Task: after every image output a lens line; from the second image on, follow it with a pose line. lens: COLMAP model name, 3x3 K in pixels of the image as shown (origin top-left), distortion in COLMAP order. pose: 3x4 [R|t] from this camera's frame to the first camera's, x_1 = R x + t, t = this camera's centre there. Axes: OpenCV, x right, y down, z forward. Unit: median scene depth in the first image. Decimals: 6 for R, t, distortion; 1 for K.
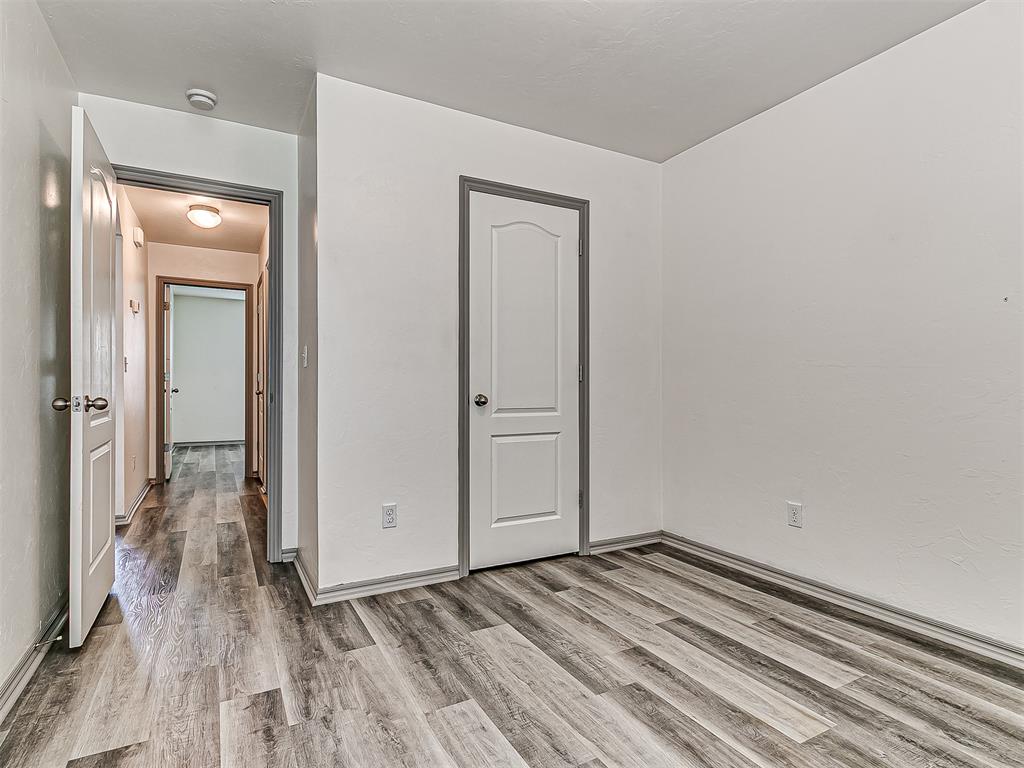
lens RADIAL K [[548.6, 0, 504.3], [0, 548.6, 379.0], [0, 0, 1]] dist [-0.001809, 0.000257]
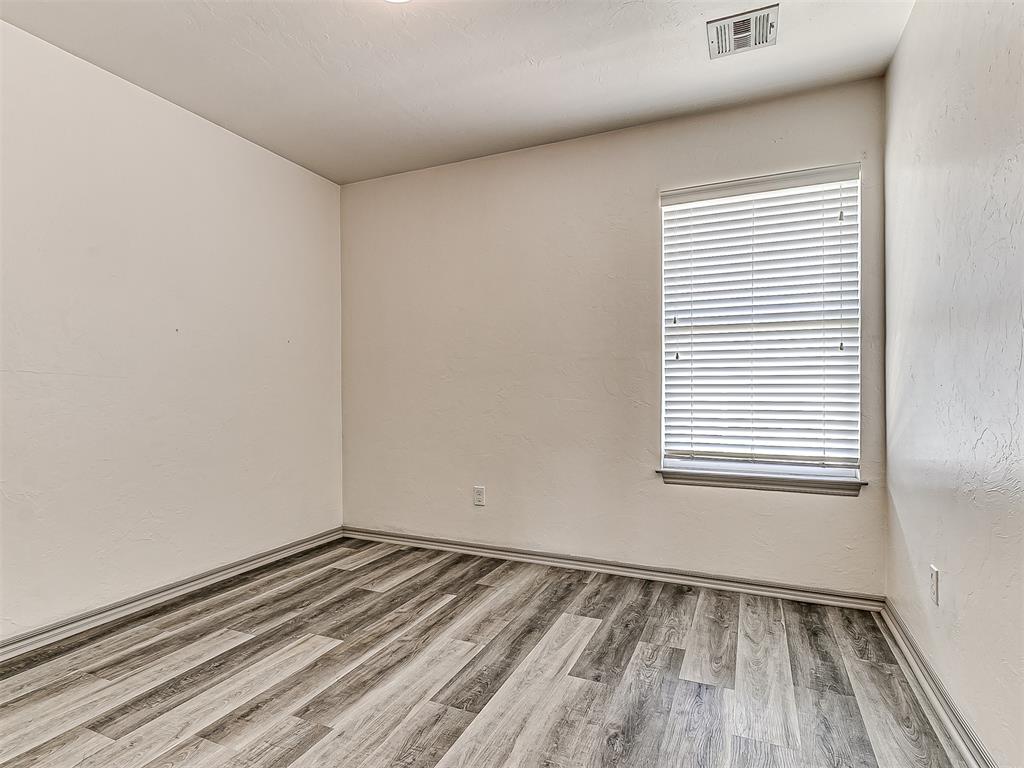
lens RADIAL K [[548.6, 0, 503.0], [0, 548.6, 392.3], [0, 0, 1]] dist [-0.001809, 0.000257]
pose [[-0.615636, -0.001392, 0.788029, -0.660914], [-0.003407, 0.999994, -0.000896, 0.010874], [-0.788023, -0.003236, -0.615637, 1.216546]]
